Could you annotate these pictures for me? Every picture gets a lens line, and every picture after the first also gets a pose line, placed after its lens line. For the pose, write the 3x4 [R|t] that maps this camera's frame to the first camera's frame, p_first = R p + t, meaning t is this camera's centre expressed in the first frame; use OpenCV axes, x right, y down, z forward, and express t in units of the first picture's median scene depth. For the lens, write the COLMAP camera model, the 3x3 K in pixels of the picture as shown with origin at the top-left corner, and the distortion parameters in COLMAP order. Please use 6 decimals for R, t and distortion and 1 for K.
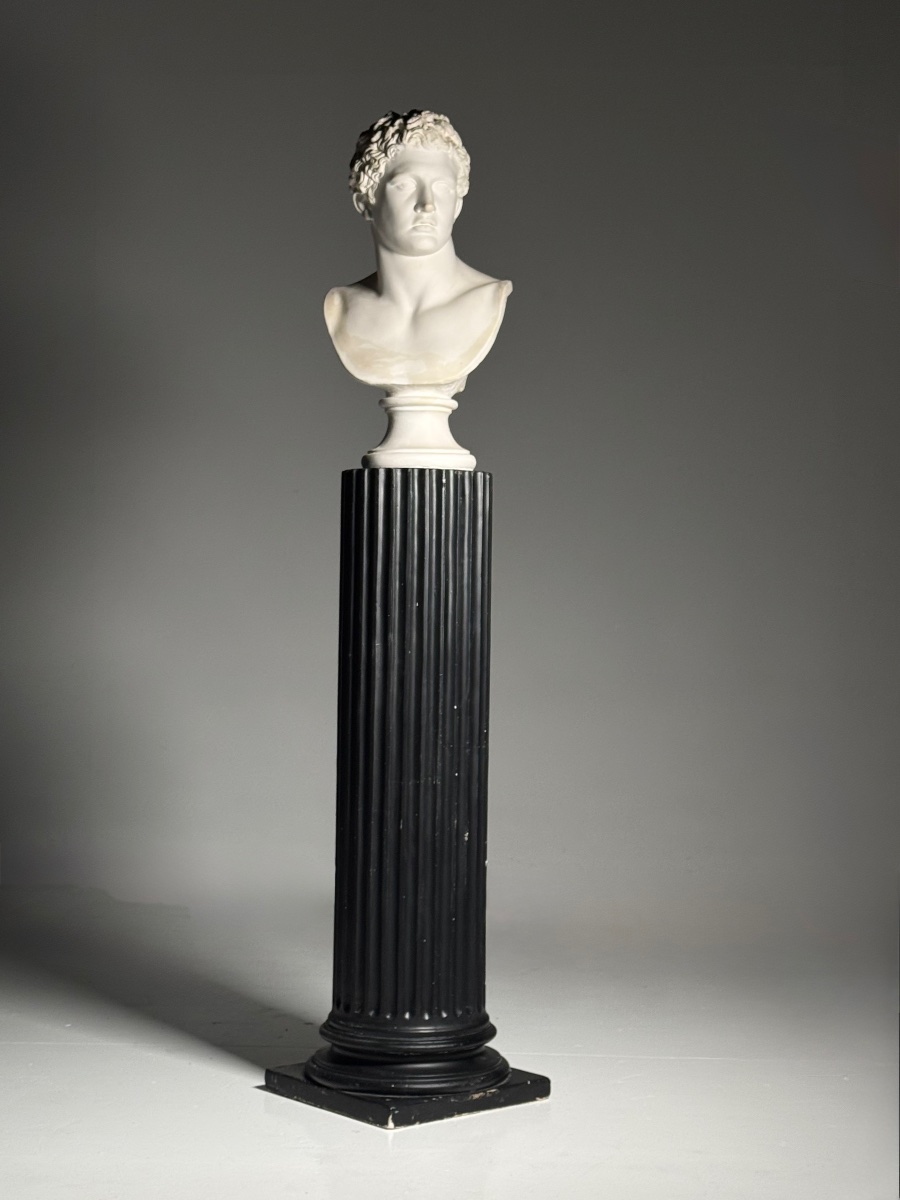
lens RADIAL K [[2040.2, 0, 454.9], [0, 2040.2, 593.7], [0, 0, 1]] dist [0.112657, 0.000000]
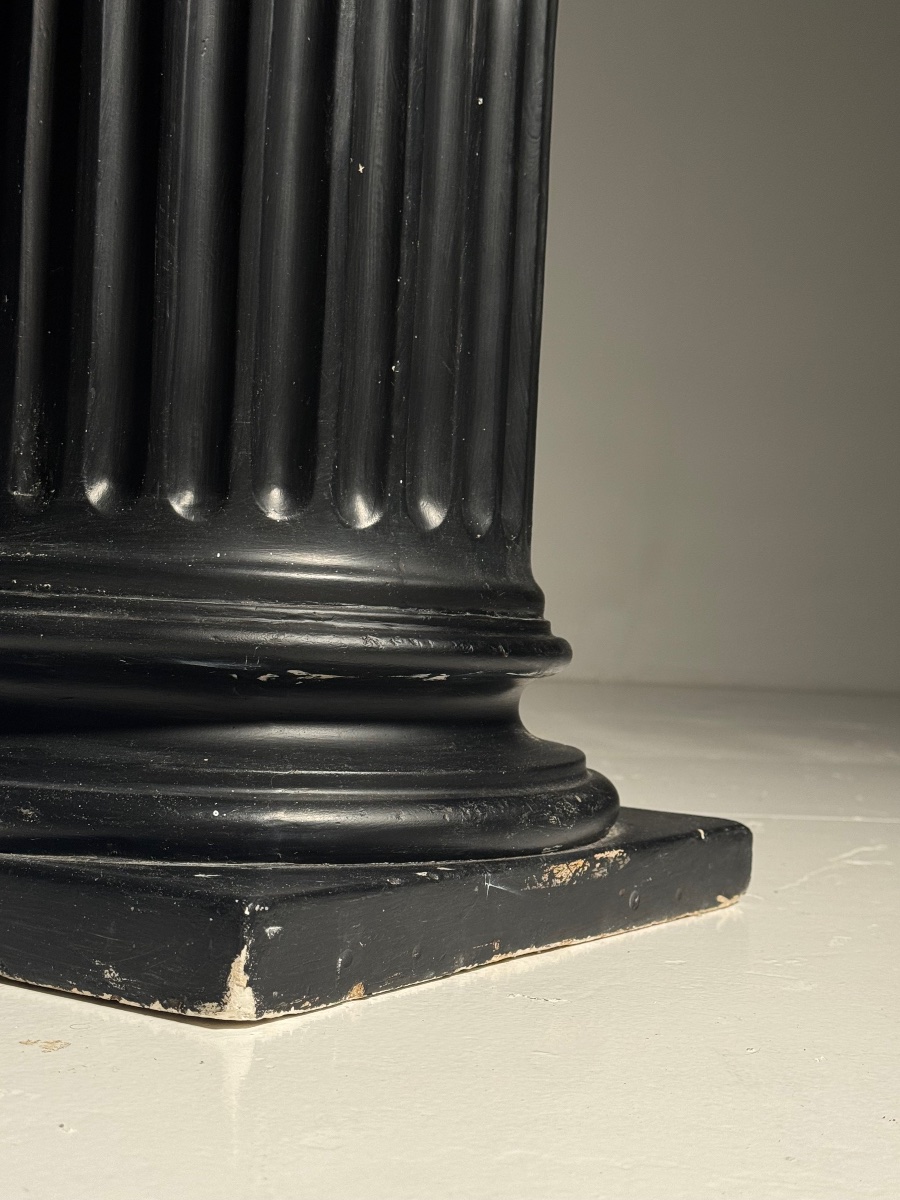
lens RADIAL K [[1788.0, 0, 445.9], [0, 1788.0, 592.1], [0, 0, 1]] dist [0.057085, 0.000000]
pose [[0.964392, 0.035605, 0.262068, -0.054158], [-0.037968, 0.999271, 0.003958, 0.212814], [-0.261737, -0.013767, 0.965041, 0.811840]]
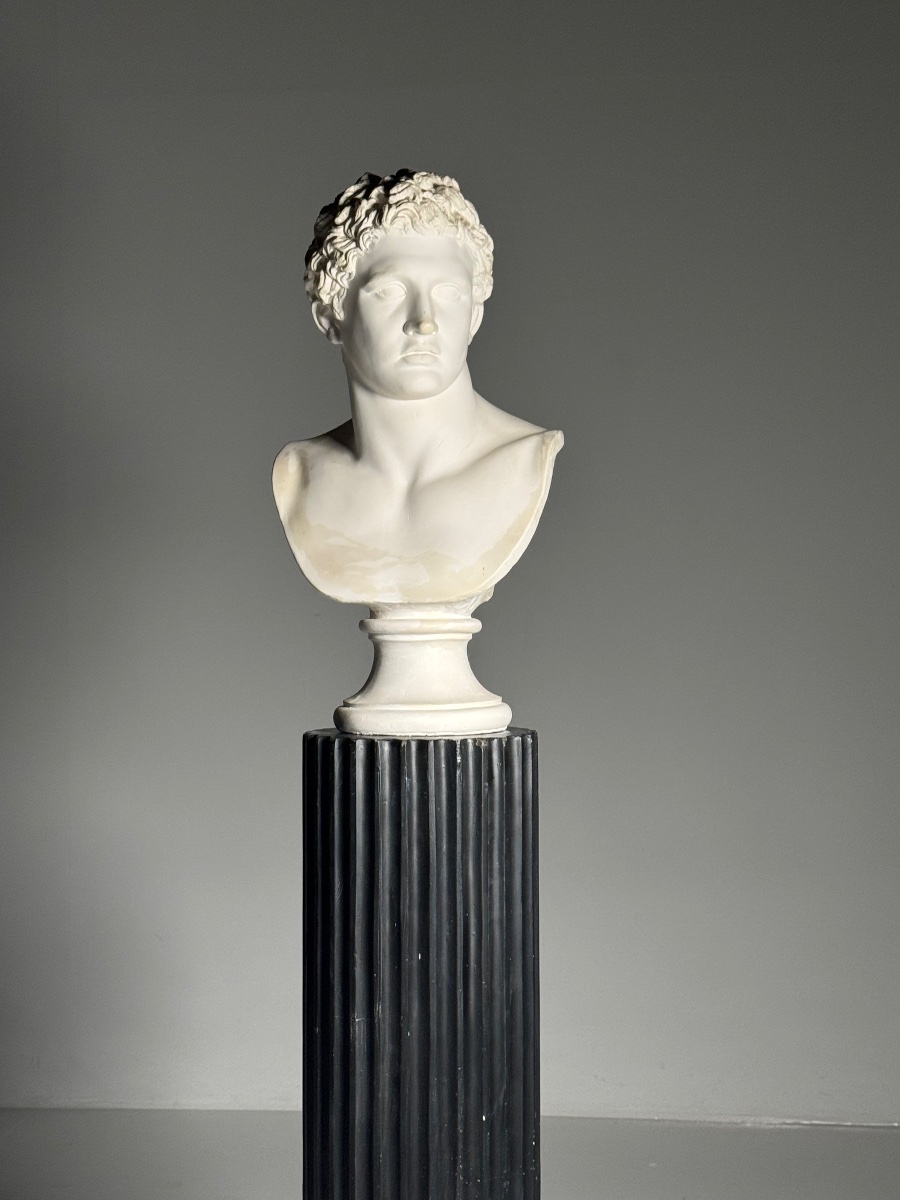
lens RADIAL K [[2040.2, 0, 444.9], [0, 2040.2, 609.6], [0, 0, 1]] dist [0.112657, 0.000000]
pose [[0.998518, -0.018338, -0.051230, 0.023520], [0.018909, 0.999764, 0.010698, -0.107906], [0.051022, -0.011651, 0.998630, 0.370651]]
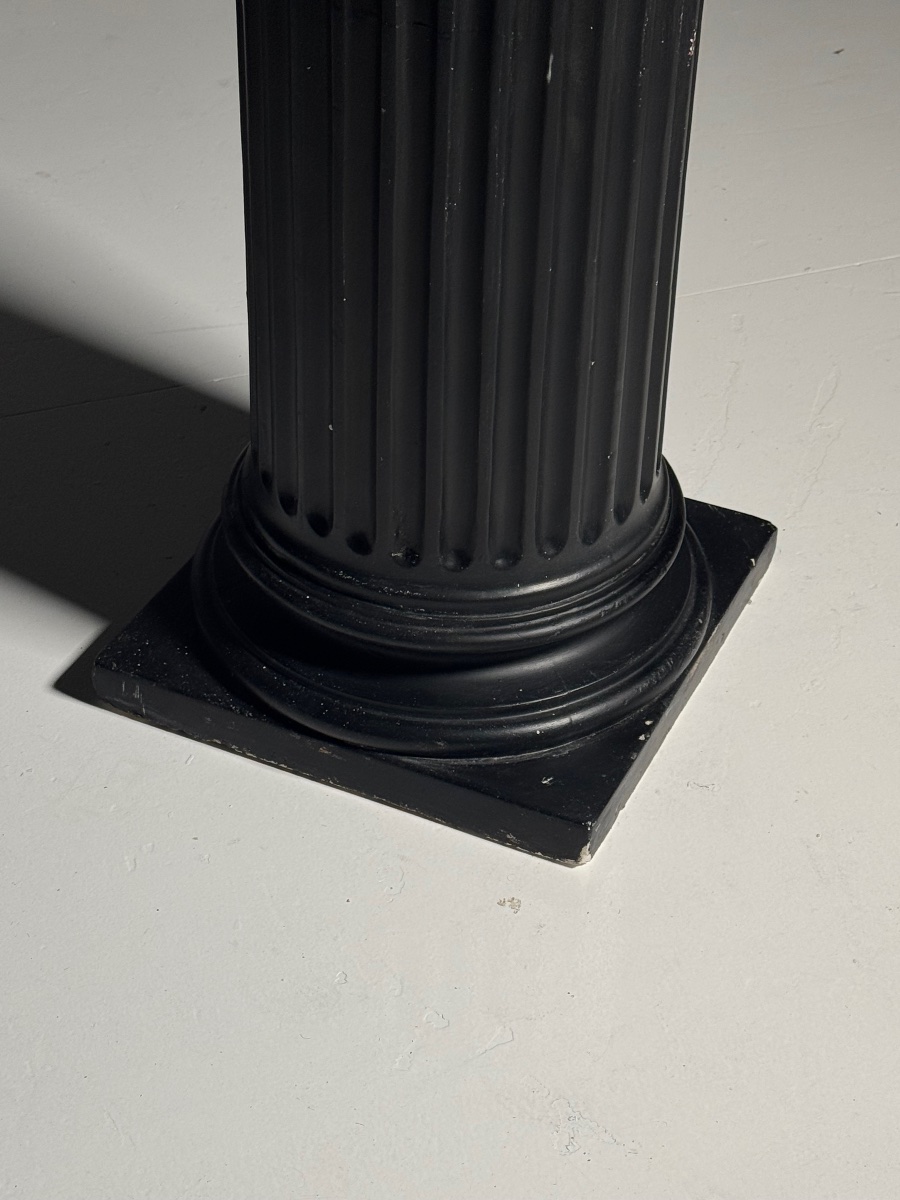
lens RADIAL K [[2374.9, 0, 447.6], [0, 2374.9, 603.5], [0, 0, 1]] dist [0.191193, 0.000000]
pose [[0.912984, -0.244106, 0.326913, -0.180123], [-0.009397, 0.788474, 0.614996, -0.048249], [-0.407887, -0.564554, 0.717570, 0.692767]]
